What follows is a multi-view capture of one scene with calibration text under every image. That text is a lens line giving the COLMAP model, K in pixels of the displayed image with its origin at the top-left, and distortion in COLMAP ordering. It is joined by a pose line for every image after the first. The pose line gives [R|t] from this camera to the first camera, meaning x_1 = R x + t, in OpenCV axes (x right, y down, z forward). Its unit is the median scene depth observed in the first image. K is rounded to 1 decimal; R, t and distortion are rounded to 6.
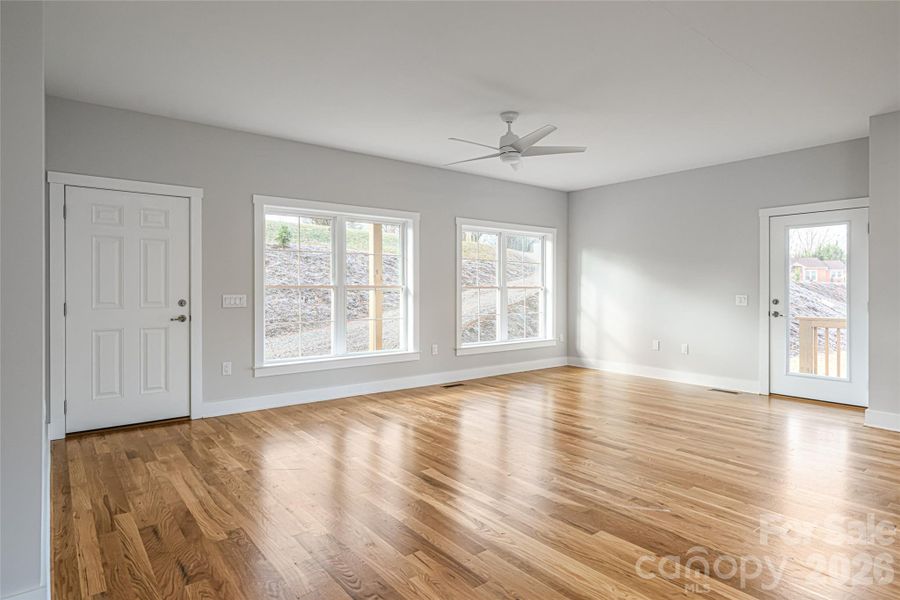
lens RADIAL K [[502.2, 0, 454.6], [0, 502.2, 288.4], [0, 0, 1]] dist [0.001189, -0.000276]
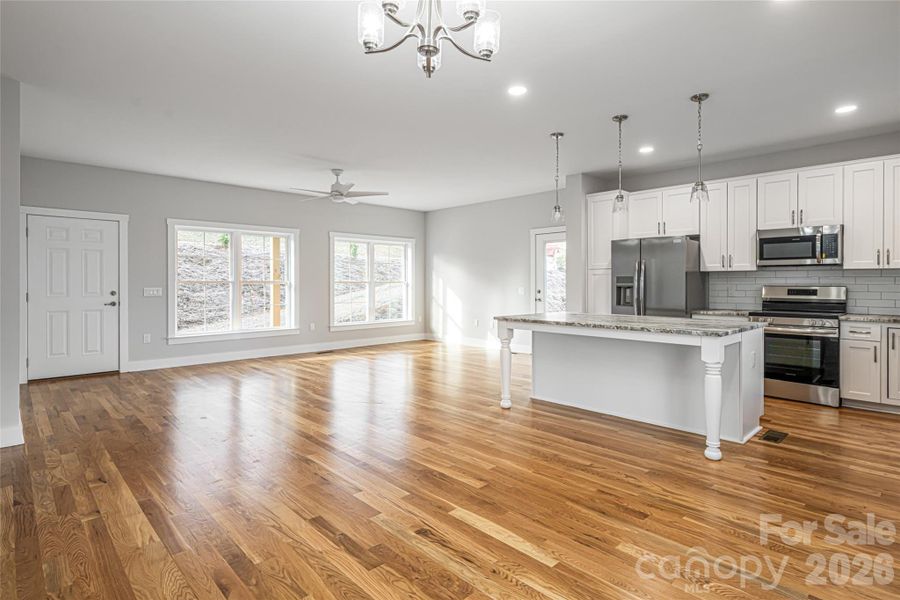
lens RADIAL K [[459.1, 0, 451.1], [0, 459.1, 282.5], [0, 0, 1]] dist [-0.000913, -0.000262]
pose [[0.995511, -0.001198, 0.094639, 0.286479], [0.001288, 0.999999, -0.000893, 0.000406], [-0.094637, 0.001011, 0.995511, -0.389924]]
